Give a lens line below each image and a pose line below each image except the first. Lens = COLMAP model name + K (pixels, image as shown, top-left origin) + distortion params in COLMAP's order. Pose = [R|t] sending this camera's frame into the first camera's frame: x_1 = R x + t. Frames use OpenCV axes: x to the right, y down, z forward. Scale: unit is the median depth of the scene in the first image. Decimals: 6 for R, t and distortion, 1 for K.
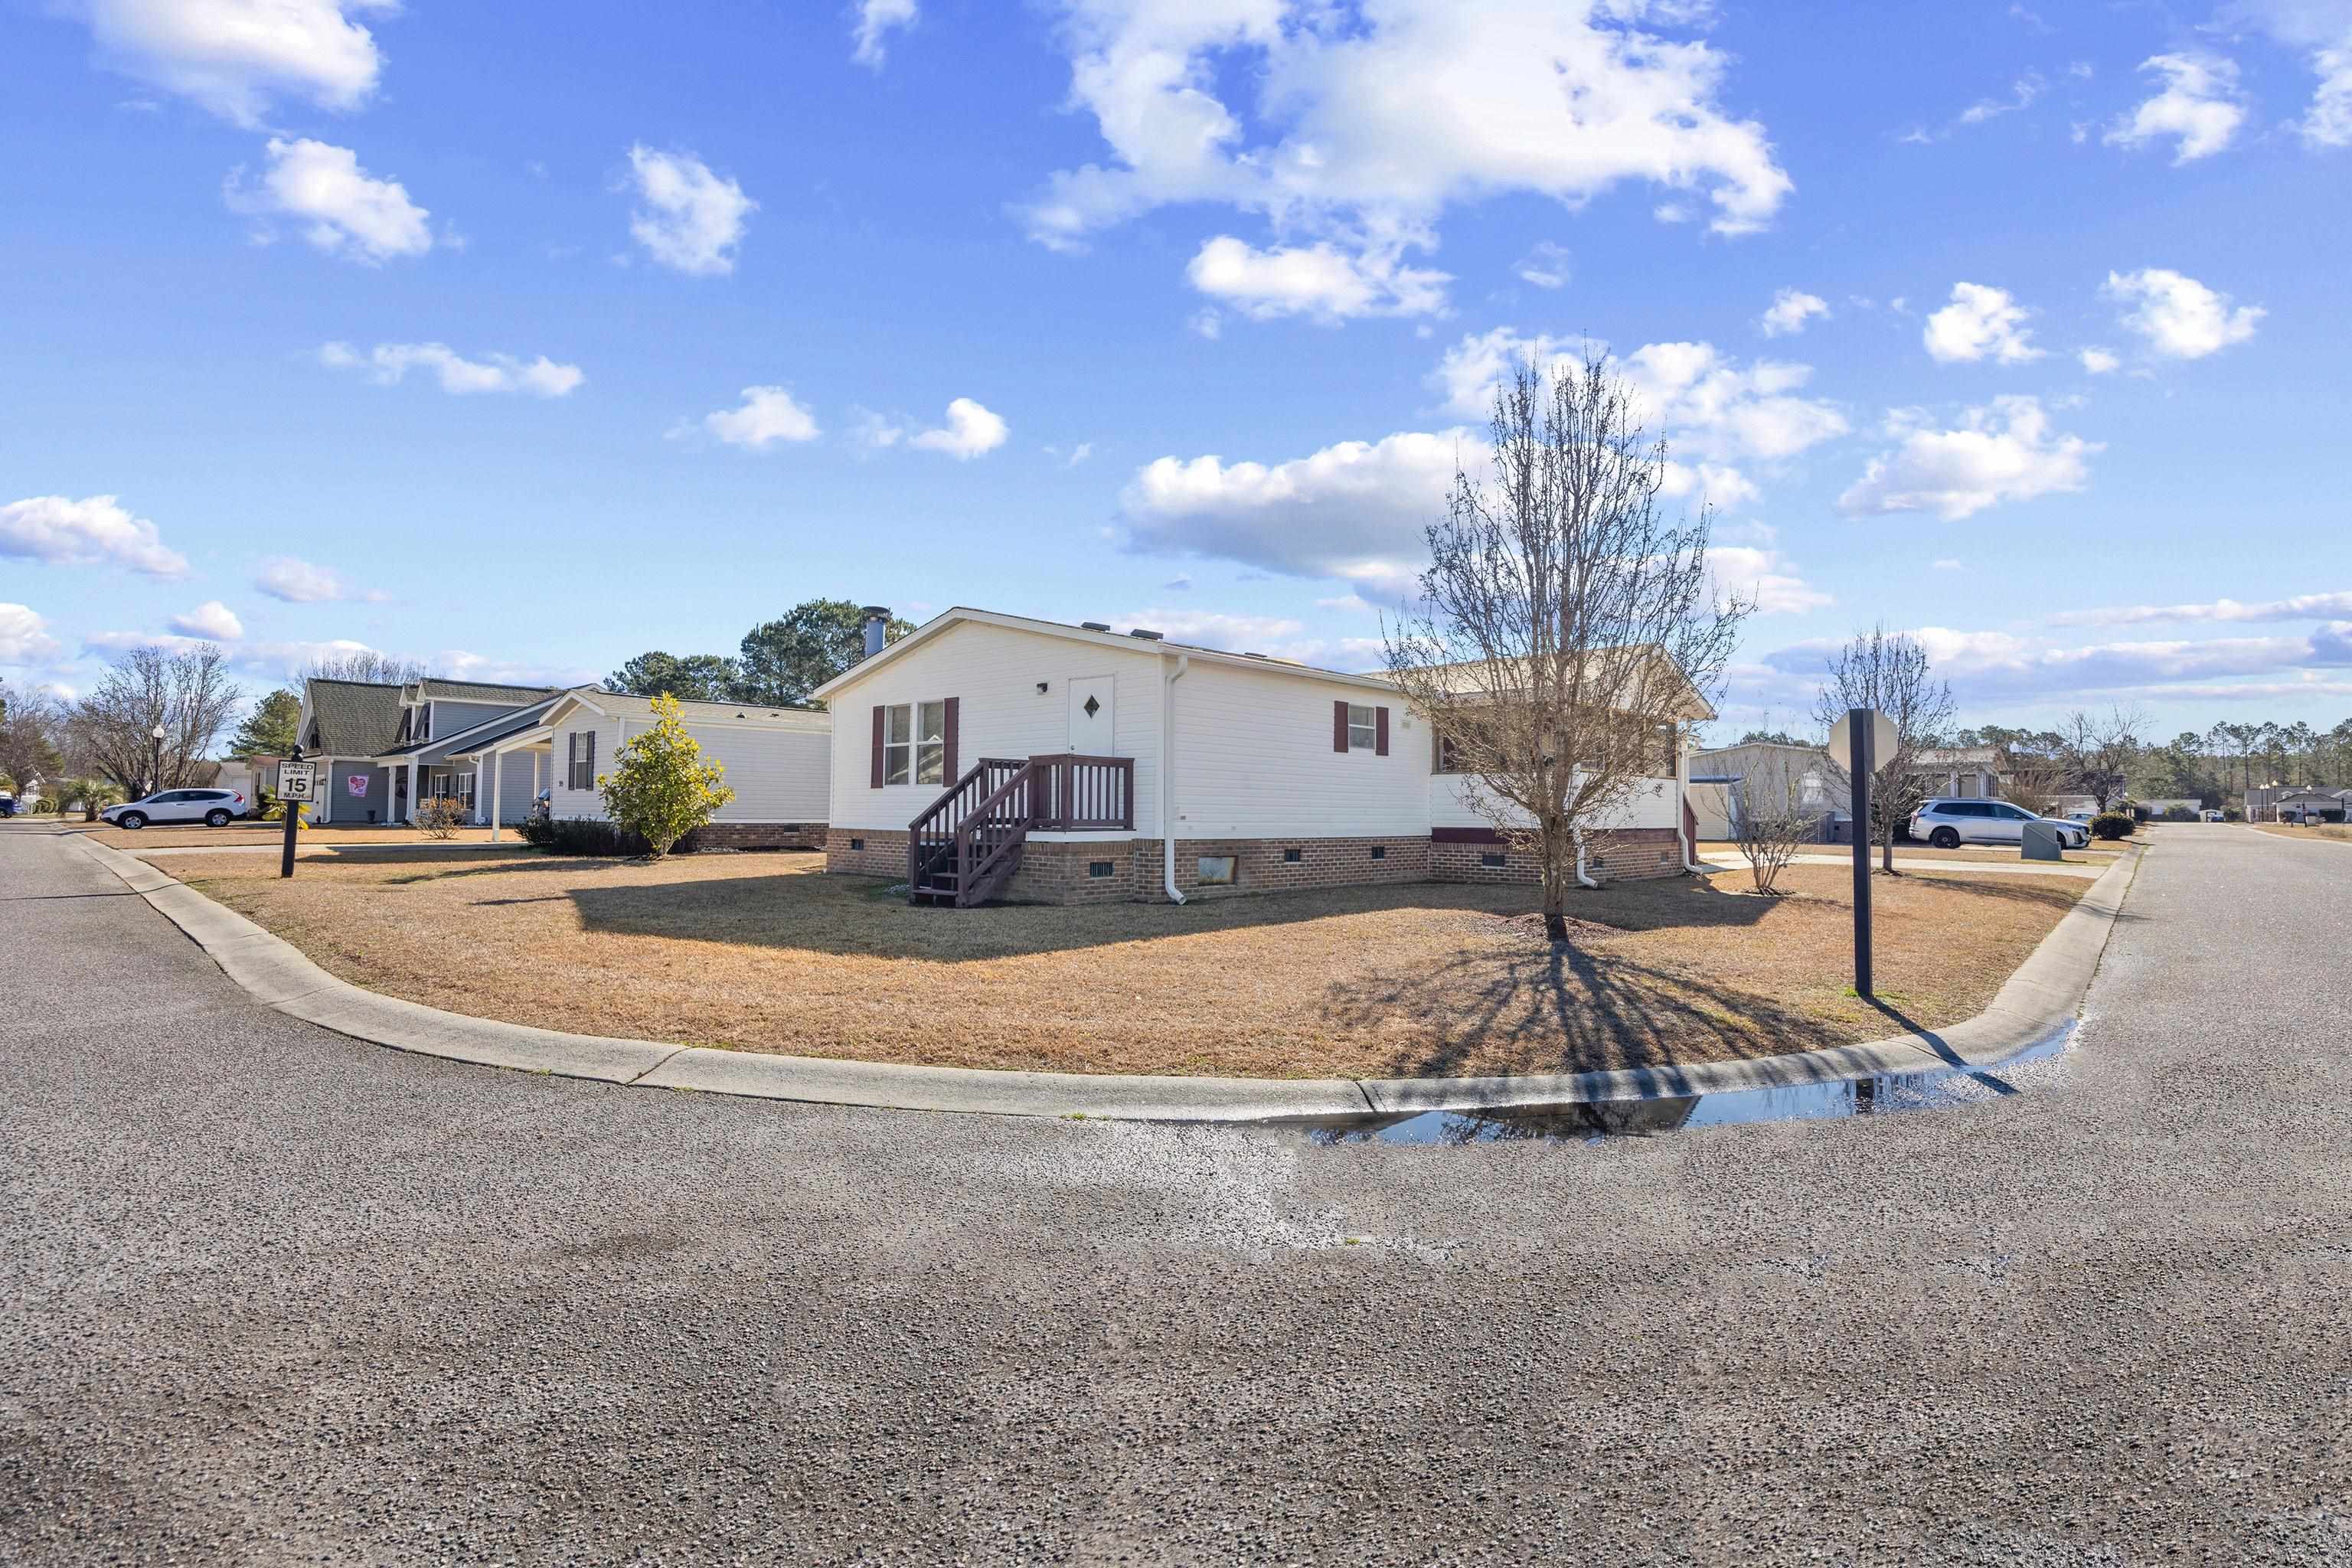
lens RADIAL K [[1097.8, 0, 1176.0], [0, 1097.8, 784.0], [0, 0, 1]] dist [-0.007041, 0.000121]
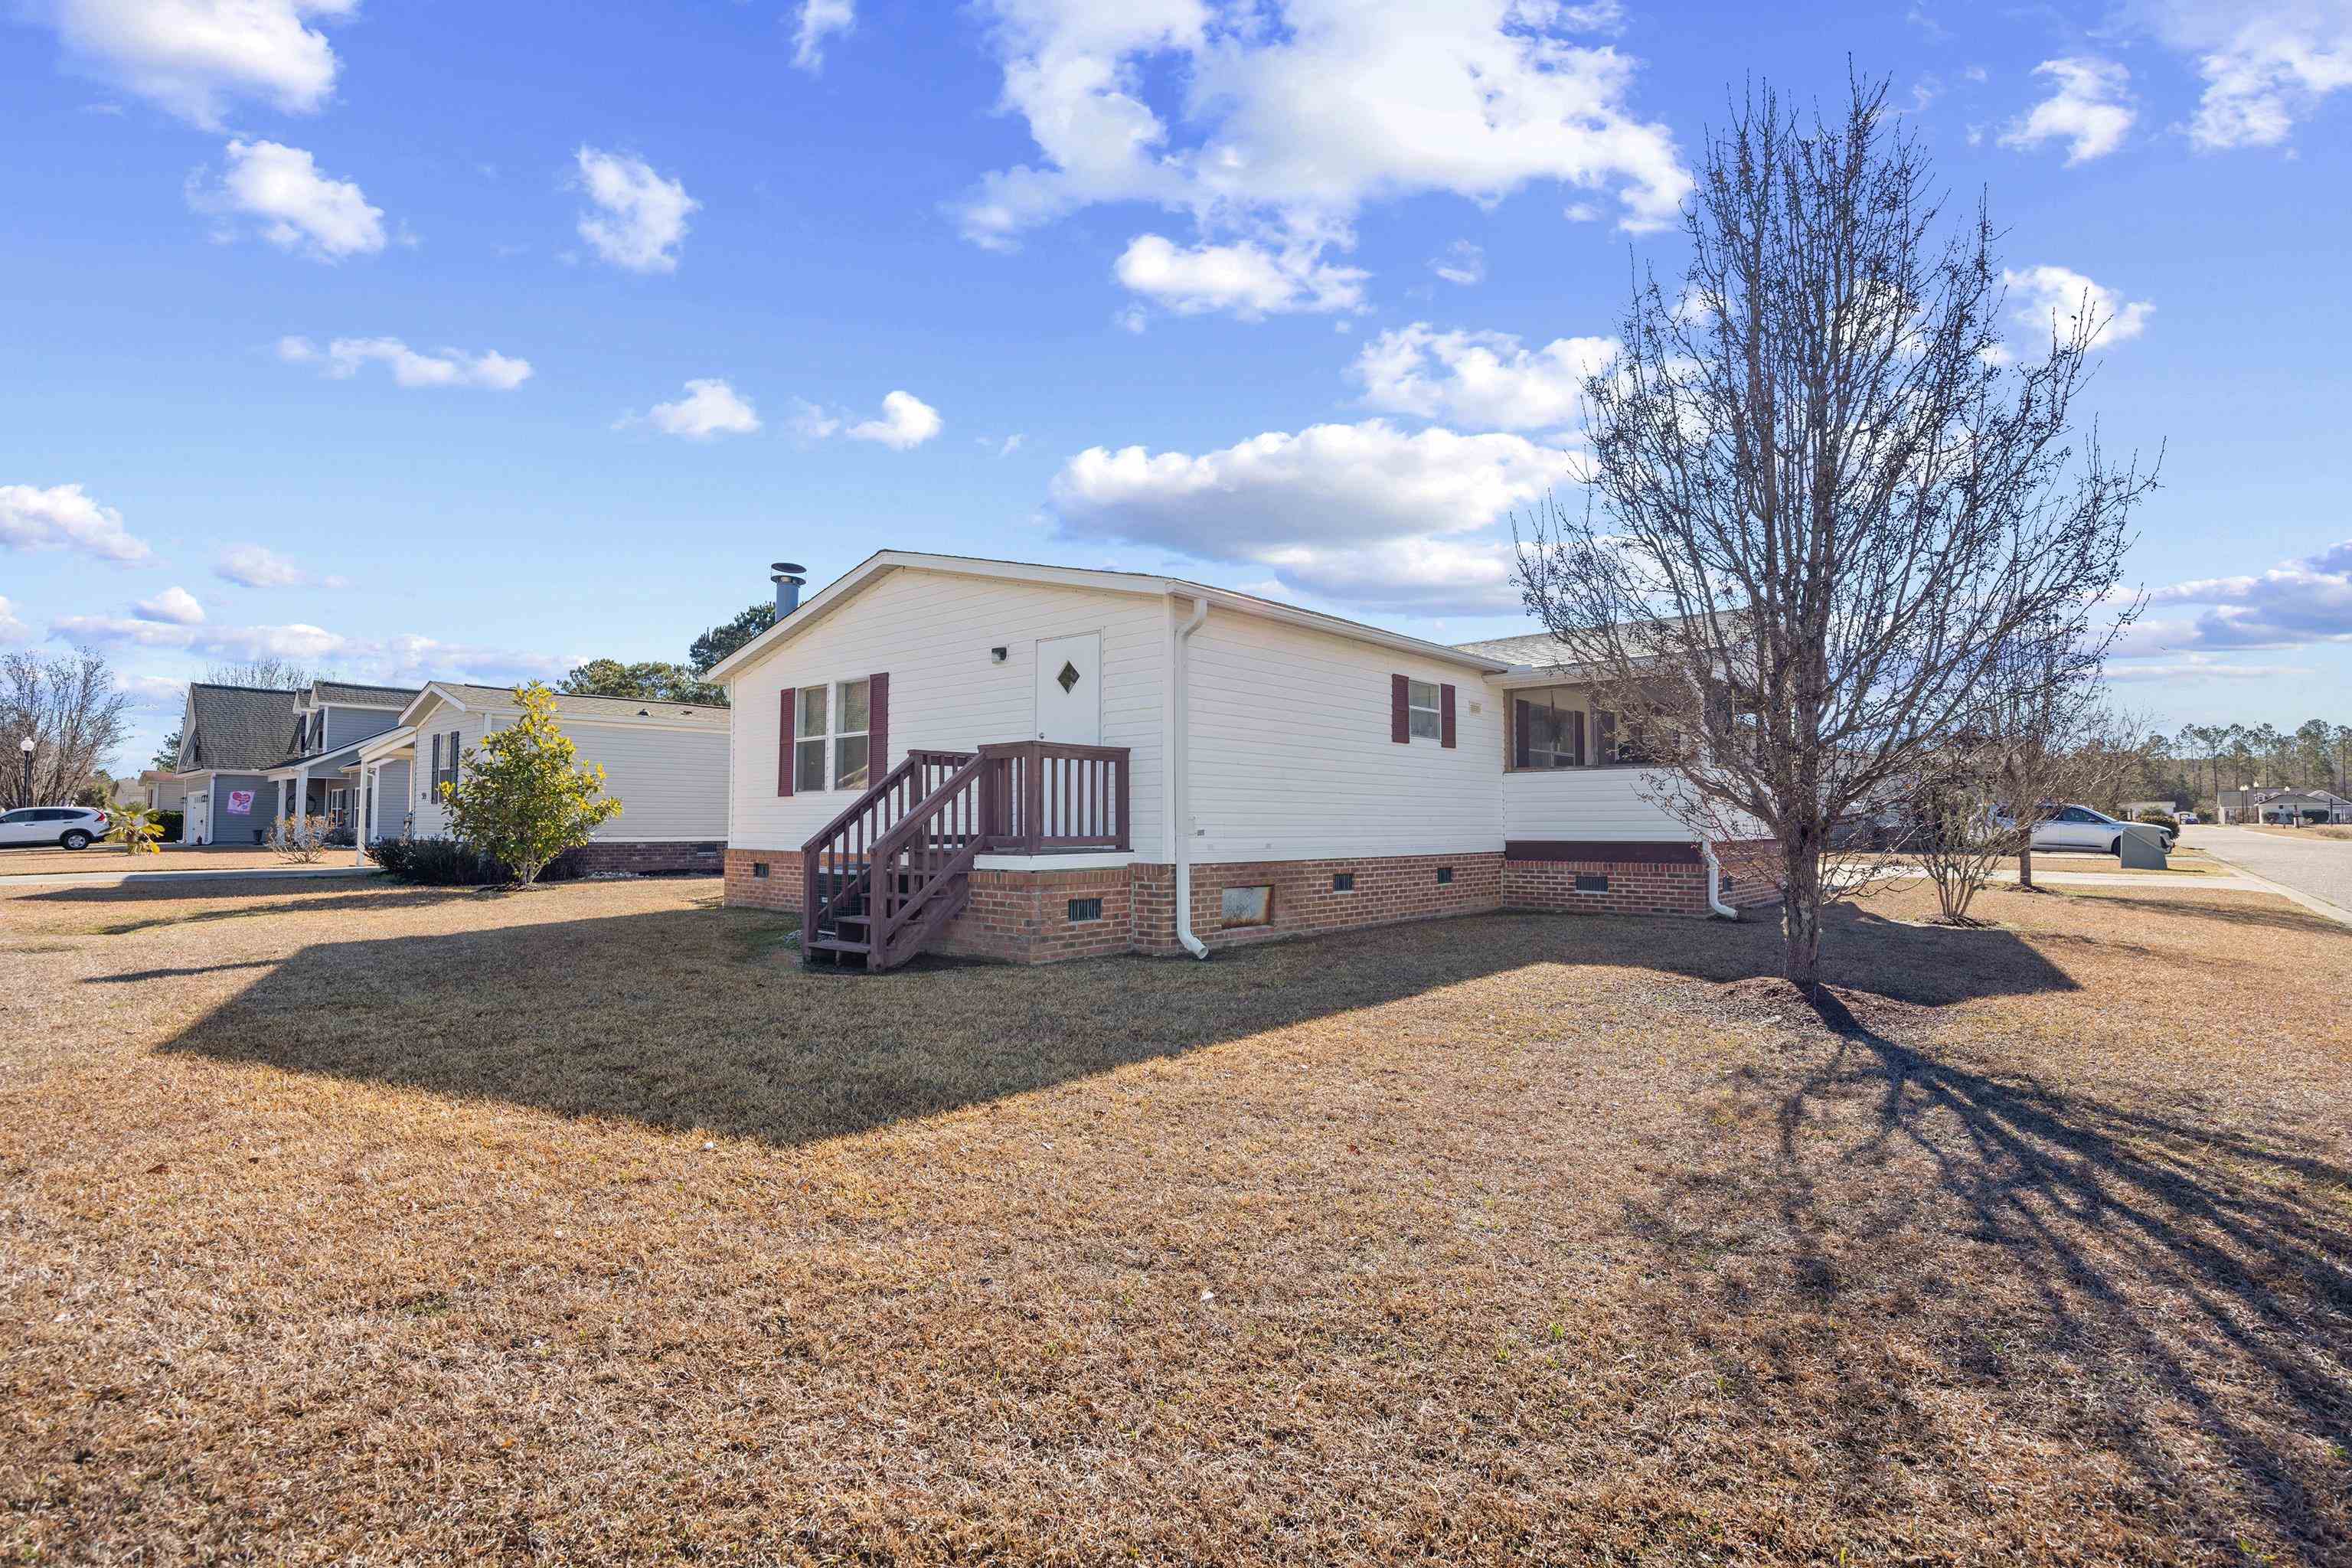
lens RADIAL K [[1097.8, 0, 1176.0], [0, 1097.8, 784.0], [0, 0, 1]] dist [-0.007041, 0.000121]
pose [[0.999639, -0.008027, 0.025651, -0.021774], [0.008288, 0.999915, -0.010107, 0.005483], [-0.025568, 0.010316, 0.999620, 0.242763]]
